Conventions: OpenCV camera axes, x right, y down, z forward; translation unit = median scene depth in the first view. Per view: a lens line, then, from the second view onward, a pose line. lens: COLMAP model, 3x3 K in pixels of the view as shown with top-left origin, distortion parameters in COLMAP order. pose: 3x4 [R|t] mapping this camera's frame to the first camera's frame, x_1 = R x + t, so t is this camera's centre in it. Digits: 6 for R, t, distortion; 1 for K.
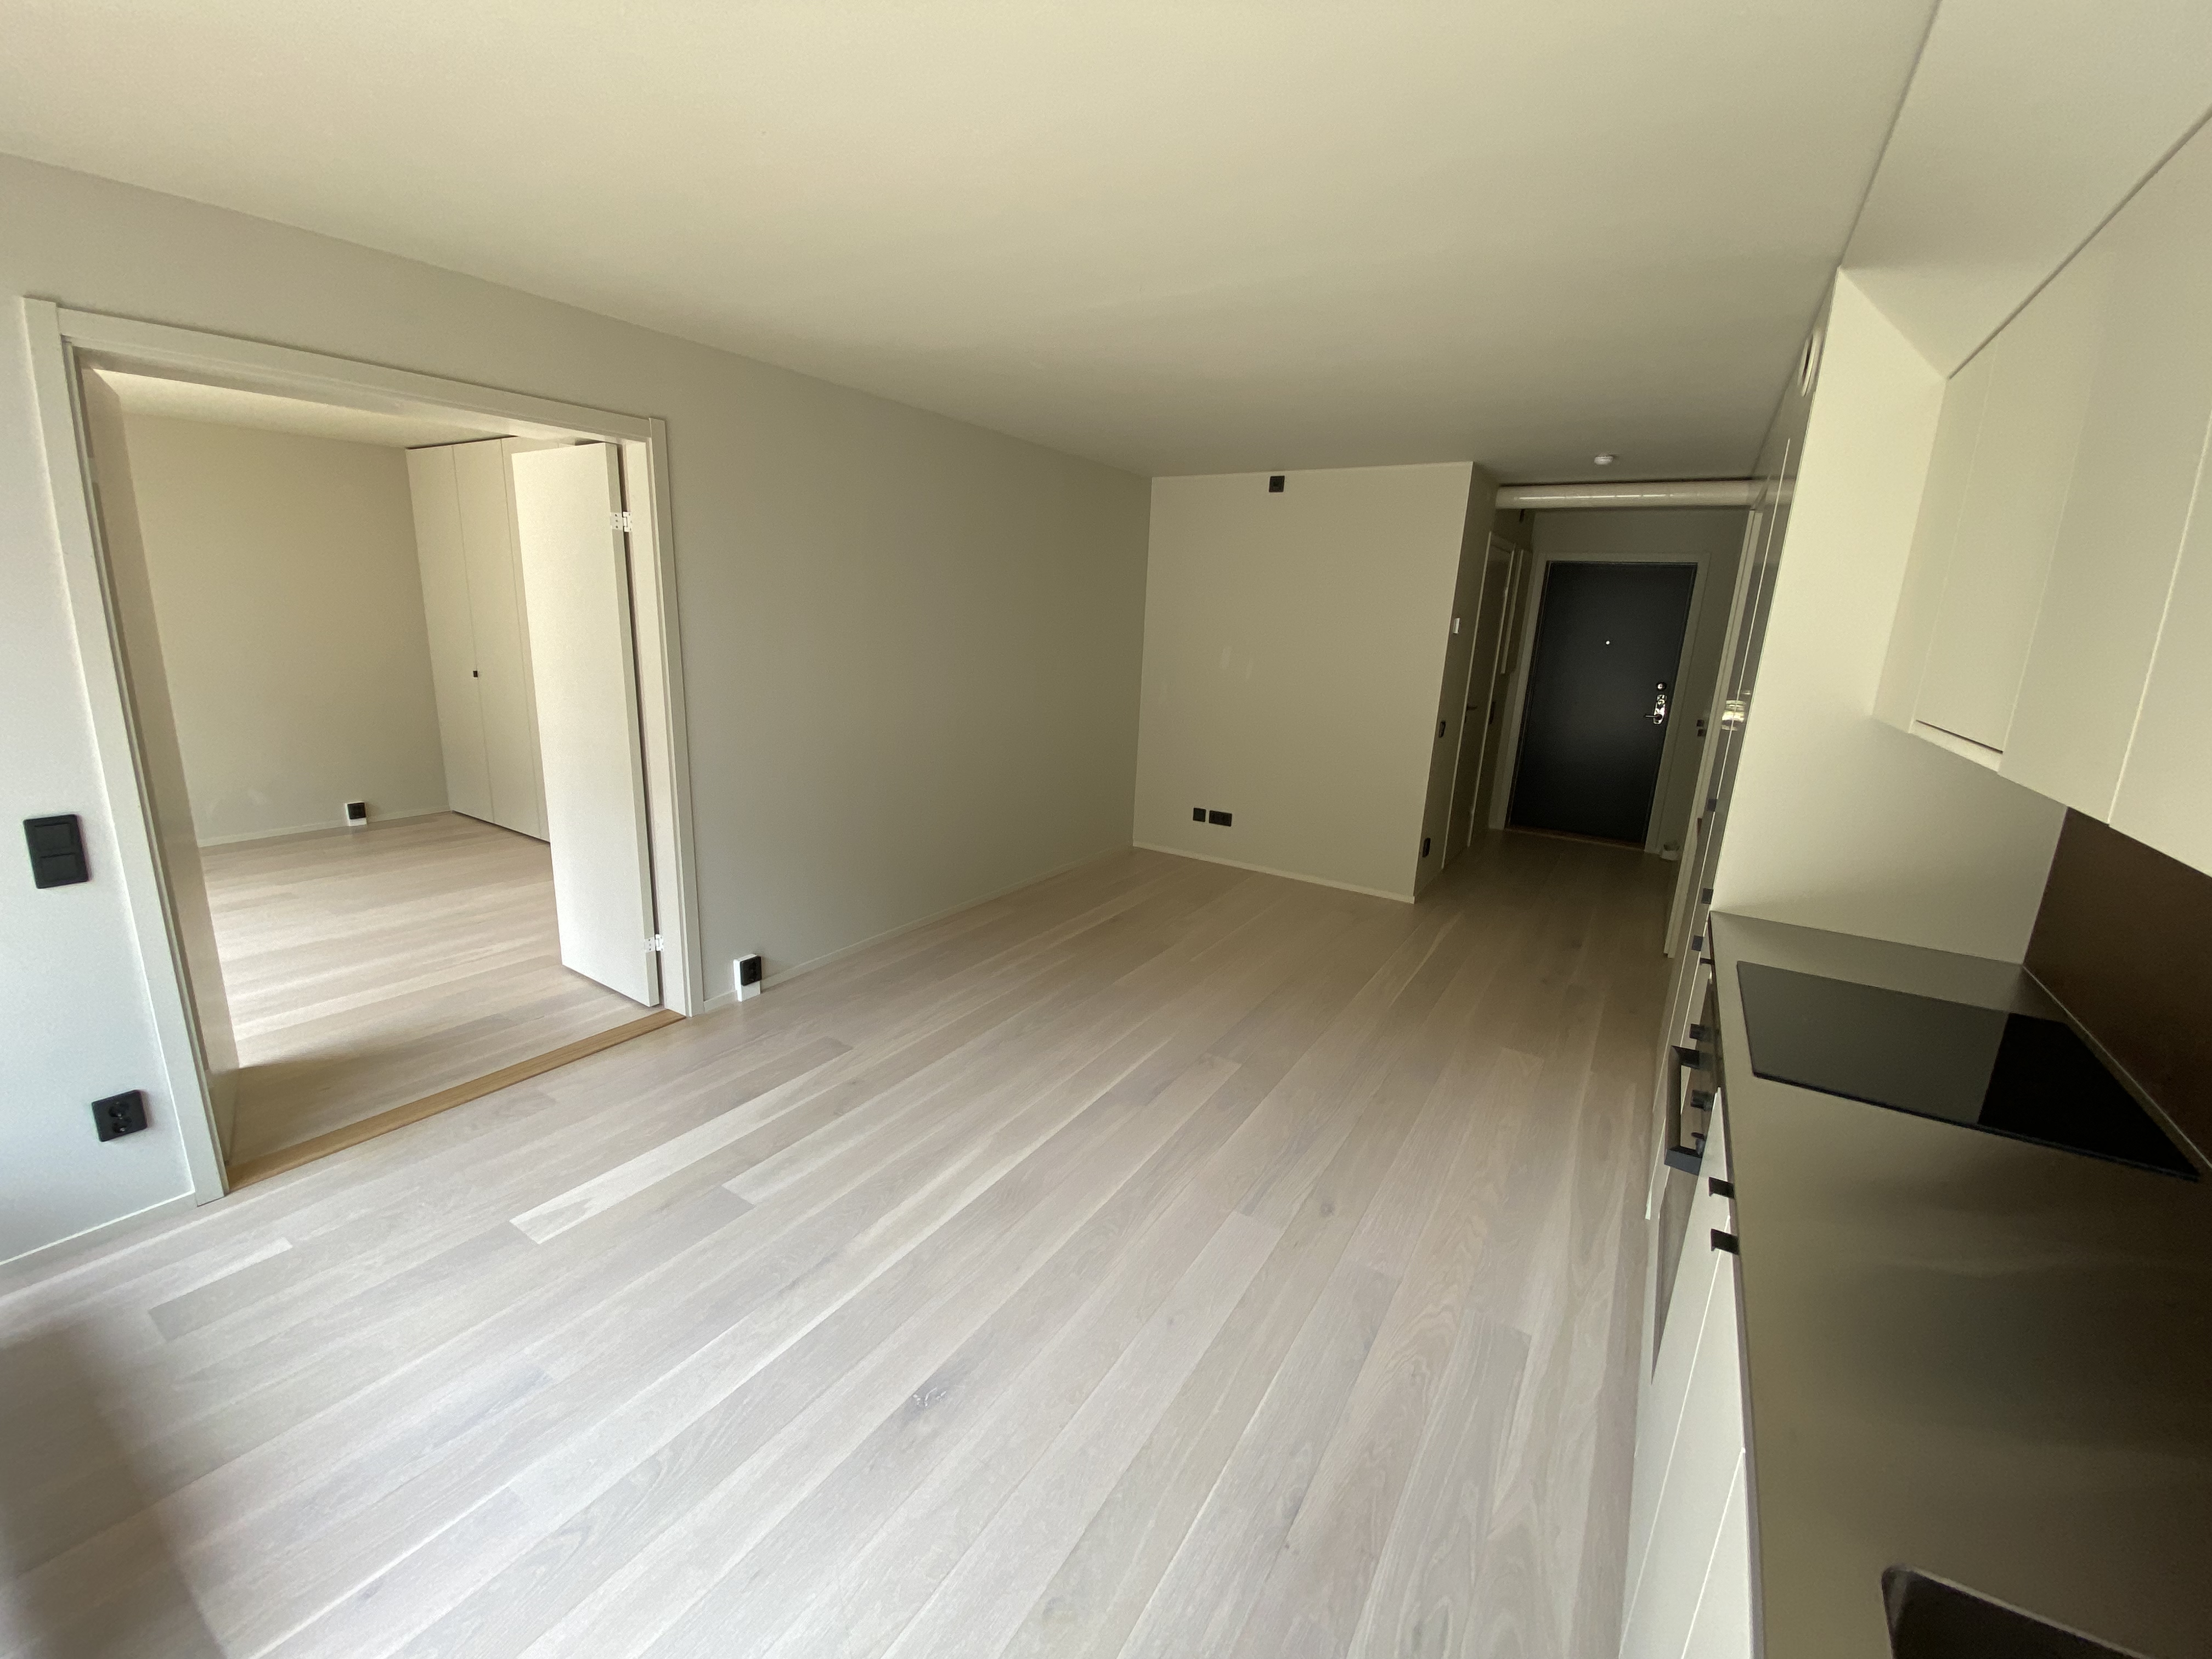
lens RADIAL K [[887.9, 0, 1097.0], [0, 887.9, 806.4], [0, 0, 1]] dist [0.003909, -0.011765]
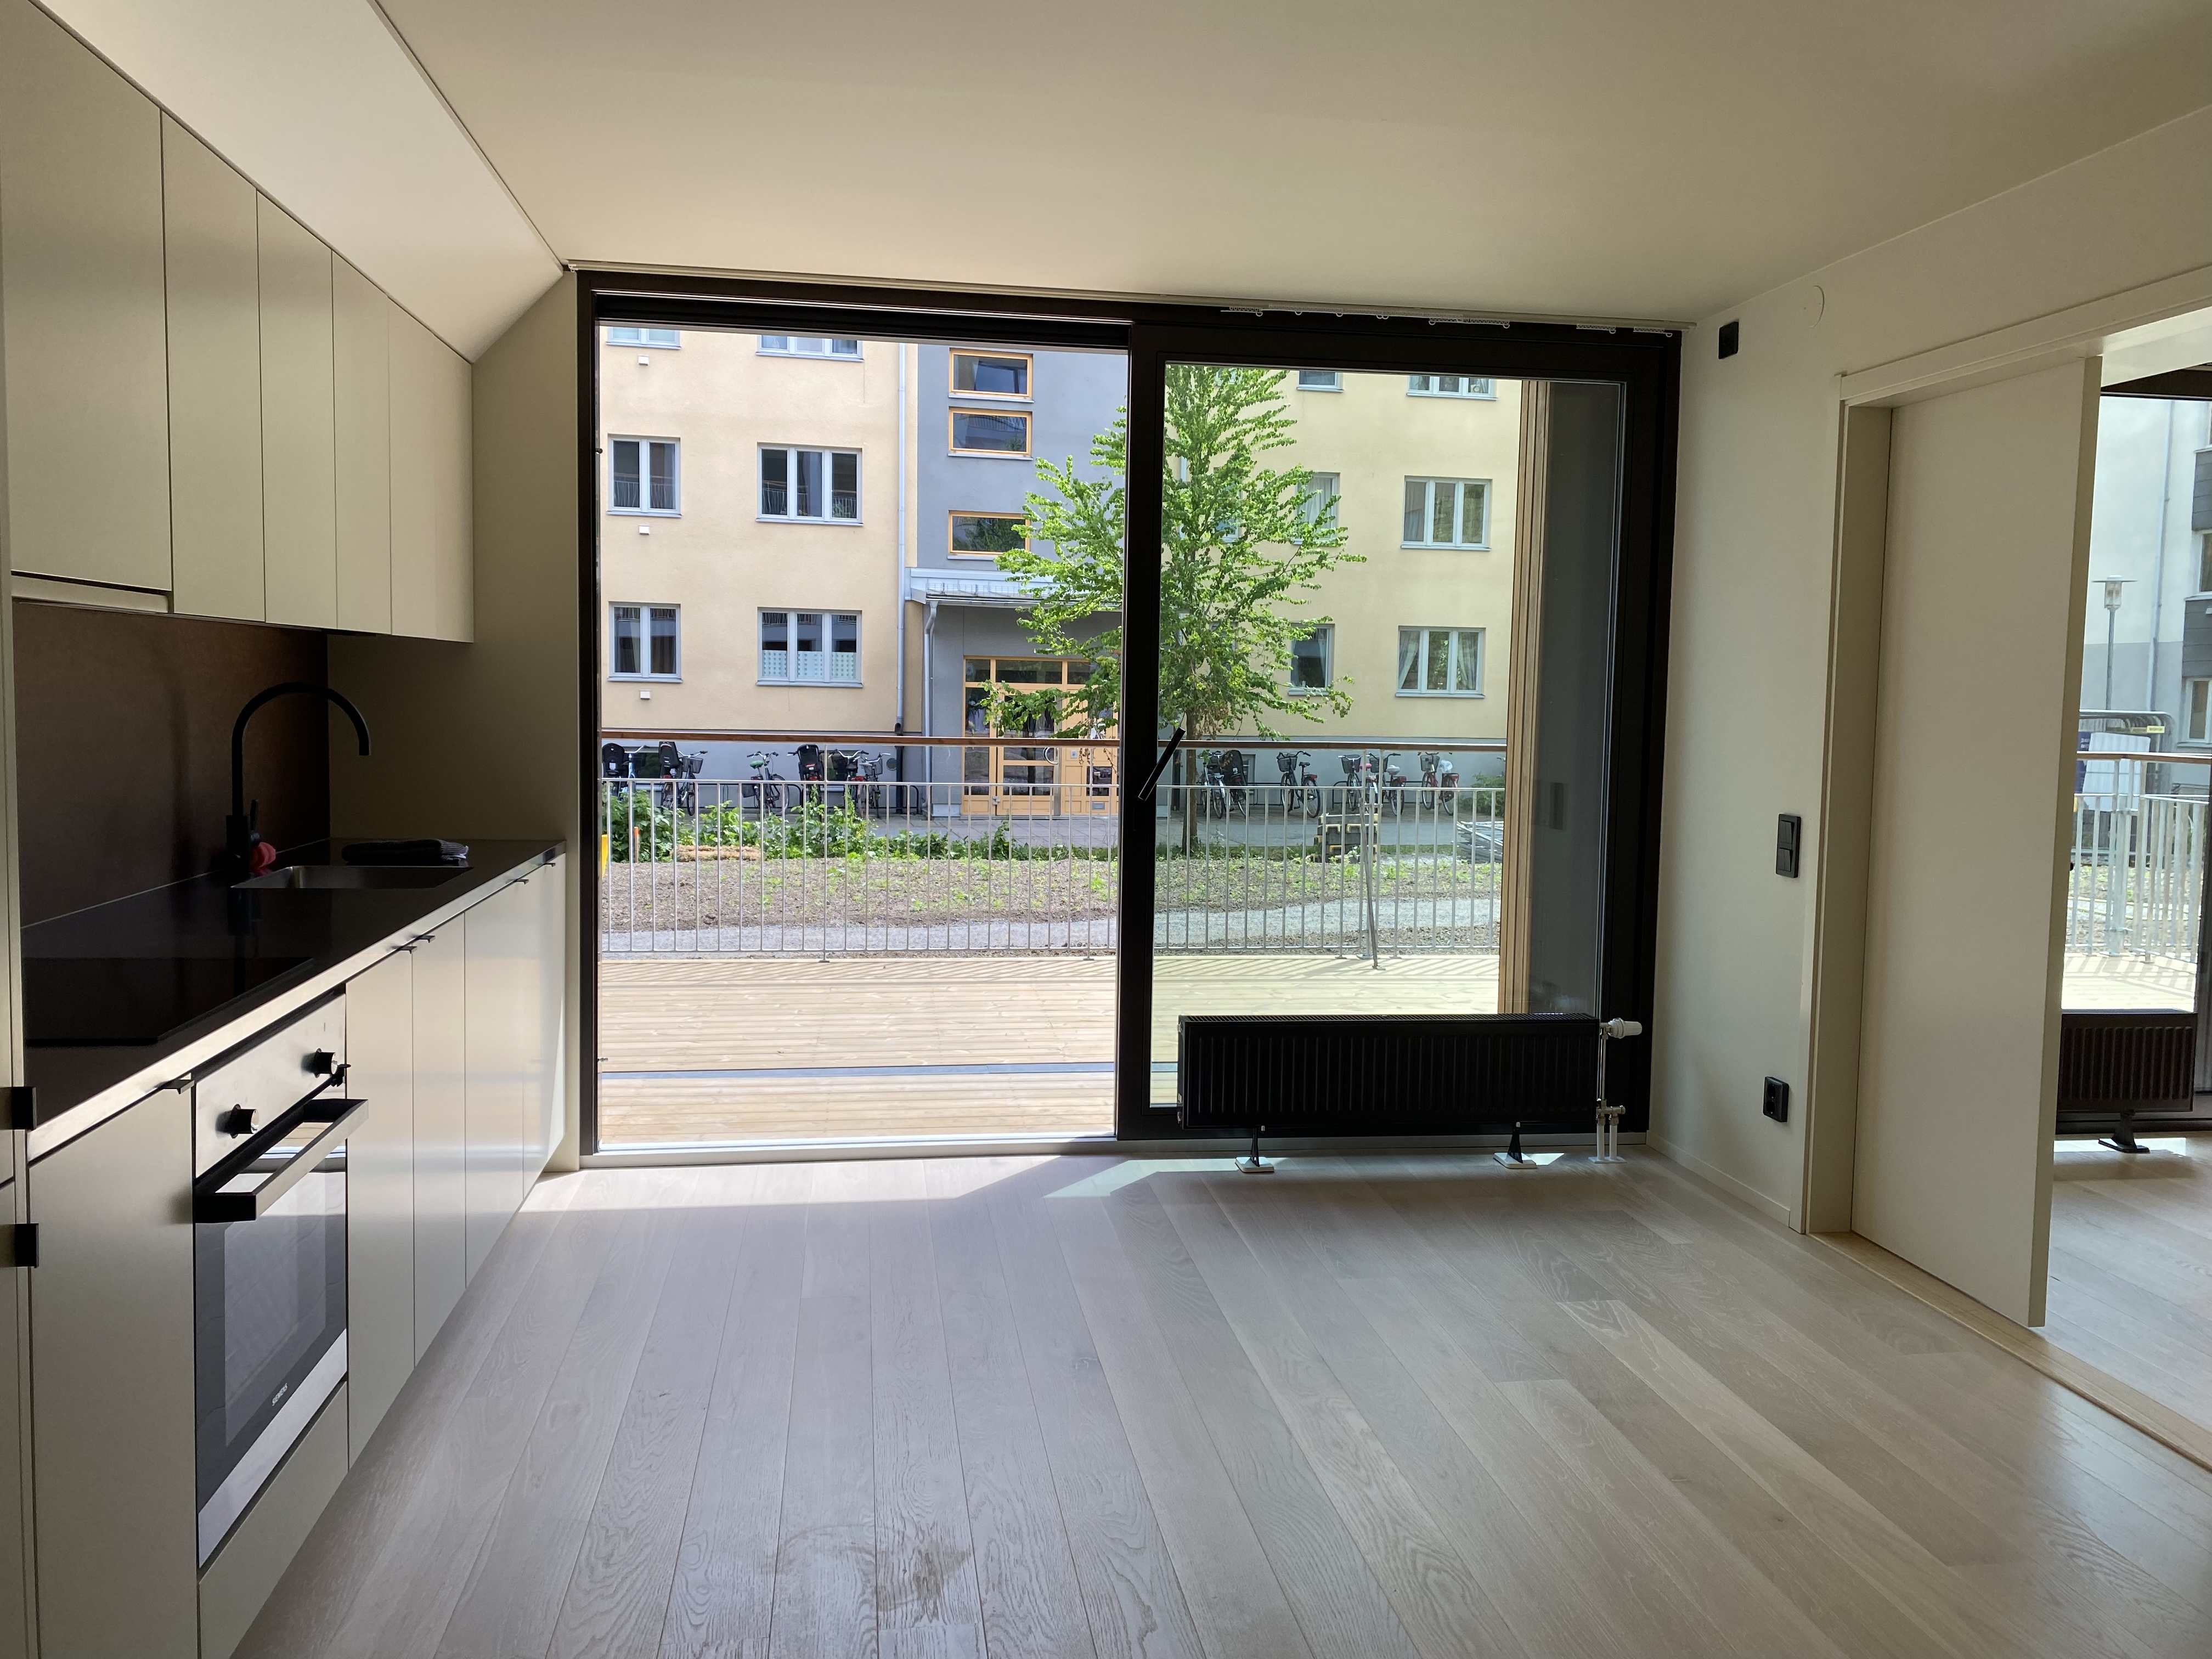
lens RADIAL K [[1673.8, 0, 1114.2], [0, 1673.8, 814.8], [0, 0, 1]] dist [0.032058, 0.005371]
pose [[-0.750914, -0.008572, -0.660345, 0.699310], [-0.191616, 0.959728, 0.205438, -0.204333], [0.631990, 0.280799, -0.722316, 1.517094]]
